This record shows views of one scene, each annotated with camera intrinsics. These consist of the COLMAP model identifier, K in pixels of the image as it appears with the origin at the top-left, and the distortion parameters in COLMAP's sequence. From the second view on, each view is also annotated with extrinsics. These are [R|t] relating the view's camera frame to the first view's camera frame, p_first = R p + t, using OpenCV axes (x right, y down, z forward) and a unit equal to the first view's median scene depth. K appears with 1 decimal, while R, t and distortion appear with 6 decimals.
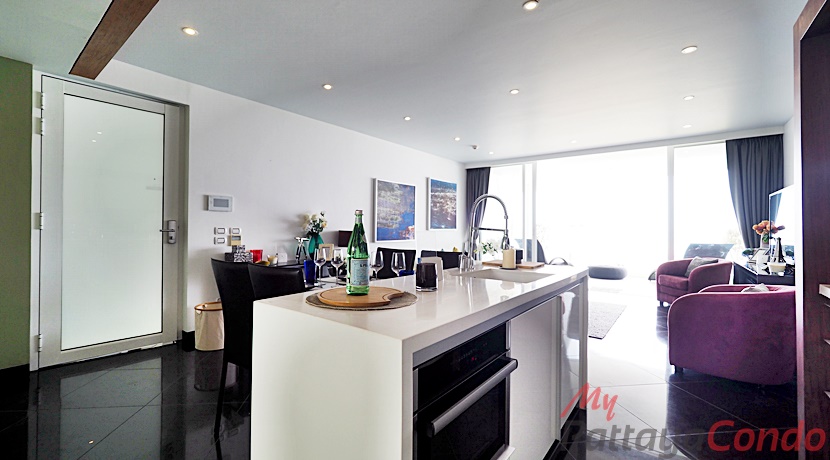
lens RADIAL K [[345.0, 0, 413.5], [0, 345.0, 228.1], [0, 0, 1]] dist [0.003179, 0.000335]
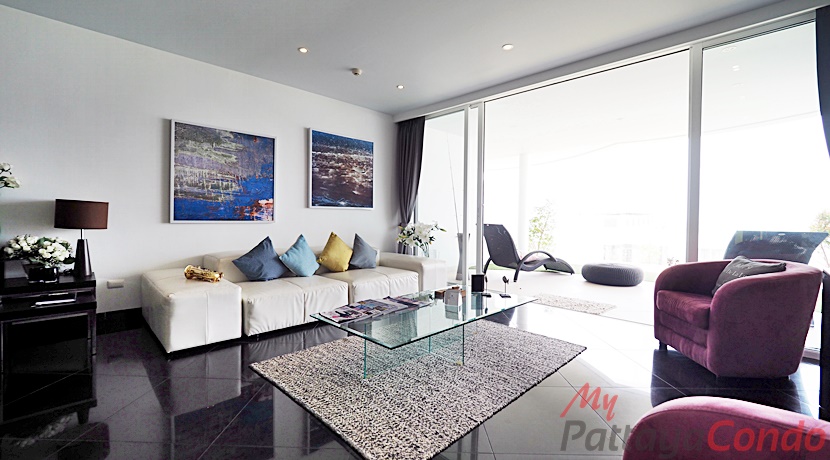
lens RADIAL K [[345.0, 0, 417.1], [0, 345.0, 225.6], [0, 0, 1]] dist [0.003179, 0.000335]
pose [[0.992376, 0.009048, -0.122913, 0.360351], [-0.006193, 0.999703, 0.023588, 0.025951], [0.123090, -0.022646, 0.992137, 0.388096]]
